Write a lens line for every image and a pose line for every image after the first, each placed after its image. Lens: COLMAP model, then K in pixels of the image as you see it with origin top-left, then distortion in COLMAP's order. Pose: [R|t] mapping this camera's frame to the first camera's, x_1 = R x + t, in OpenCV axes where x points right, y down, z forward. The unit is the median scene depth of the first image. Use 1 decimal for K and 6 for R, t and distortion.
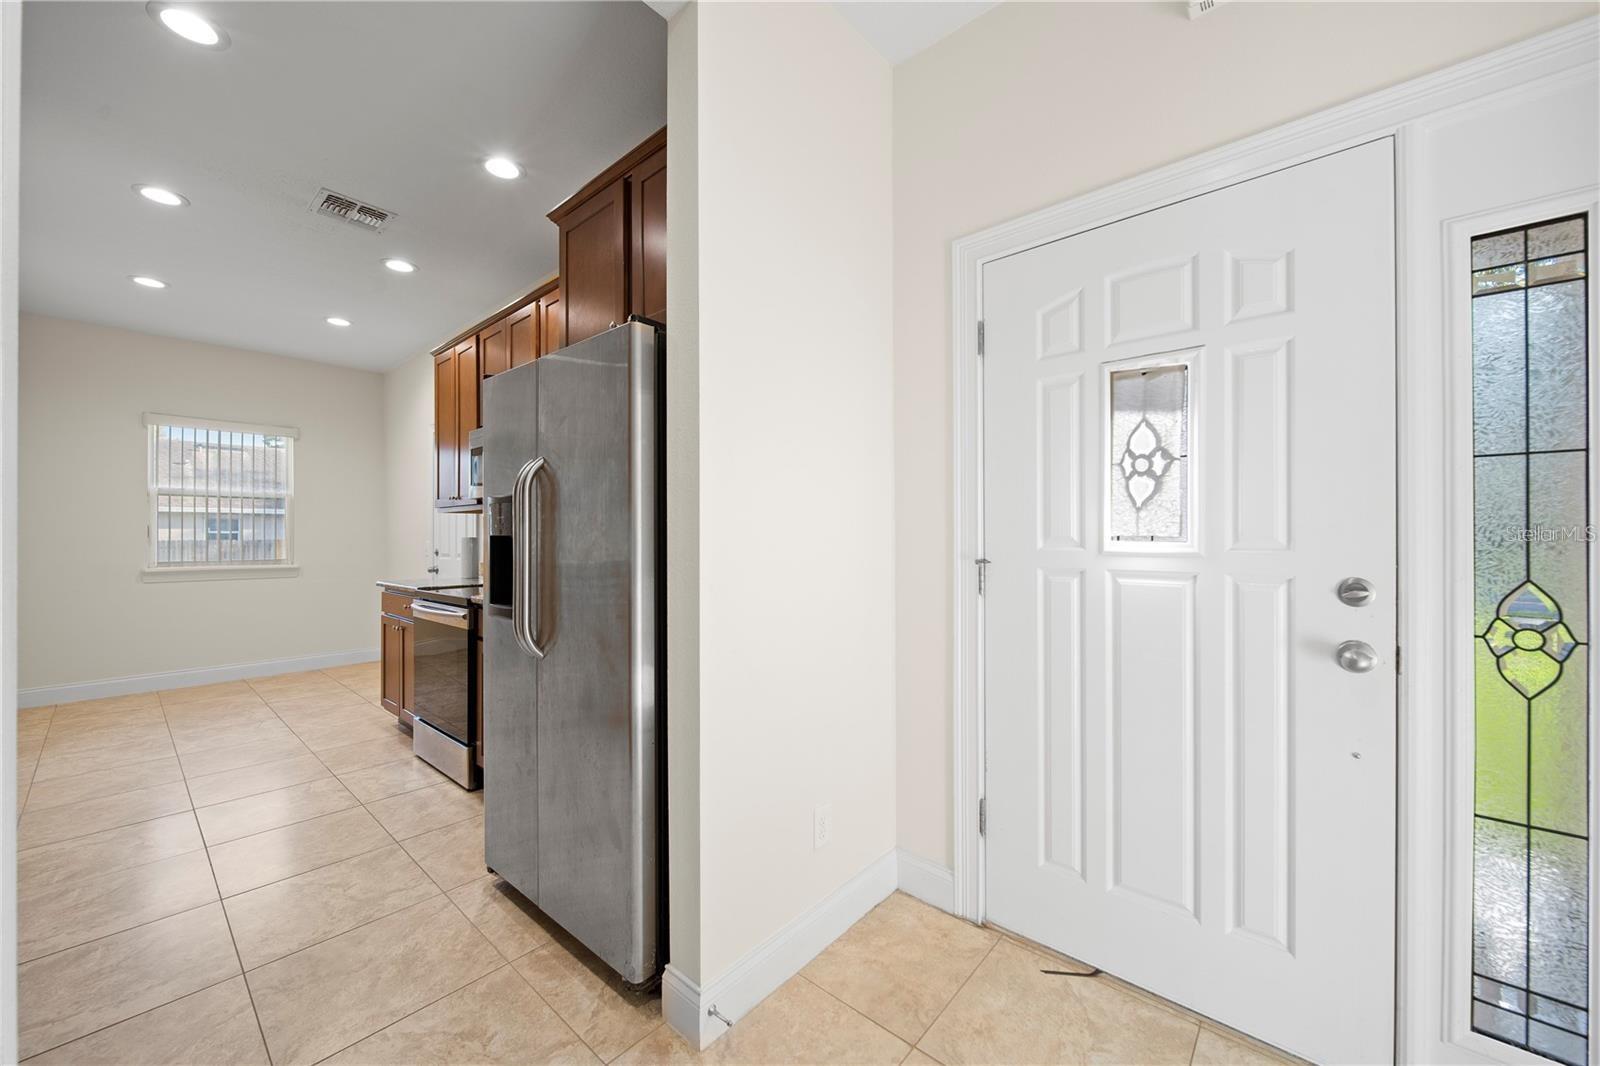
lens RADIAL K [[602.7, 0, 800.0], [0, 602.7, 533.0], [0, 0, 1]] dist [-0.002049, -0.000745]
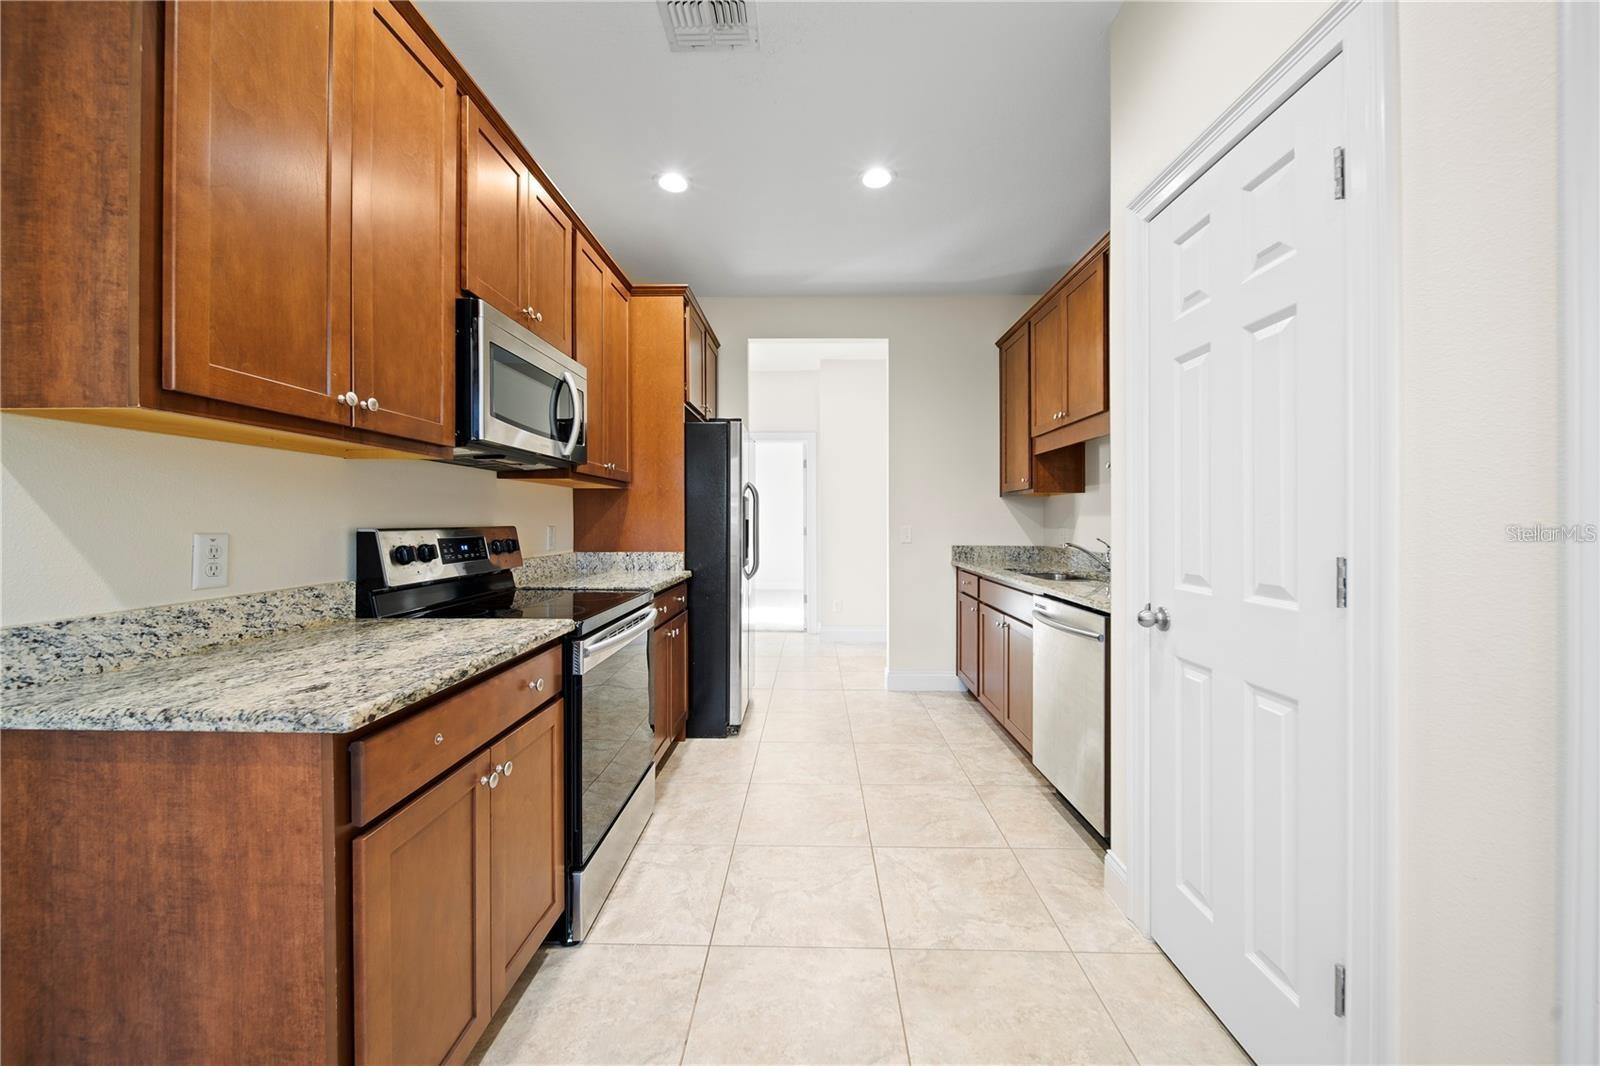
lens RADIAL K [[577.6, 0, 800.0], [0, 577.6, 533.0], [0, 0, 1]] dist [-0.000582, -0.000095]
pose [[-0.639709, -0.018020, 0.768406, -1.145572], [-0.006854, 0.999819, 0.017741, 0.009598], [-0.768587, 0.006083, -0.639717, 1.187002]]
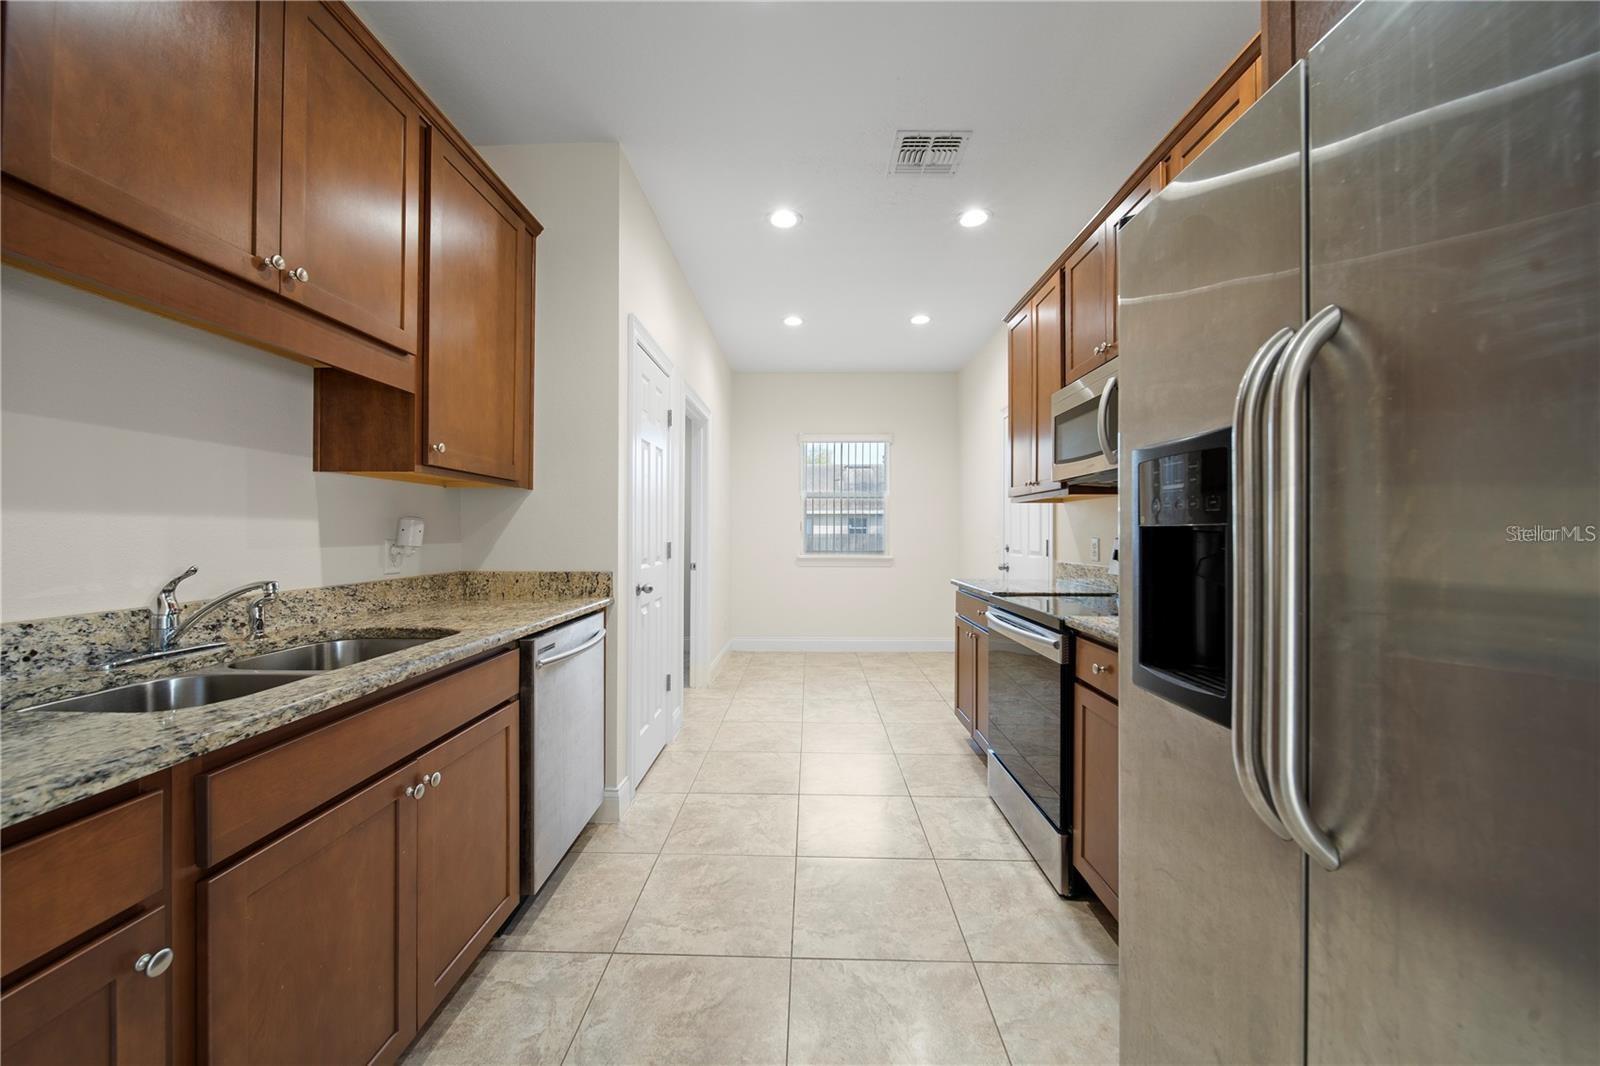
lens RADIAL K [[577.6, 0, 800.0], [0, 577.6, 533.0], [0, 0, 1]] dist [-0.000582, -0.000095]
pose [[0.643680, 0.005781, -0.765273, -0.206222], [-0.000219, 0.999973, 0.007371, 0.003894], [0.765295, -0.004577, 0.643663, 0.298284]]
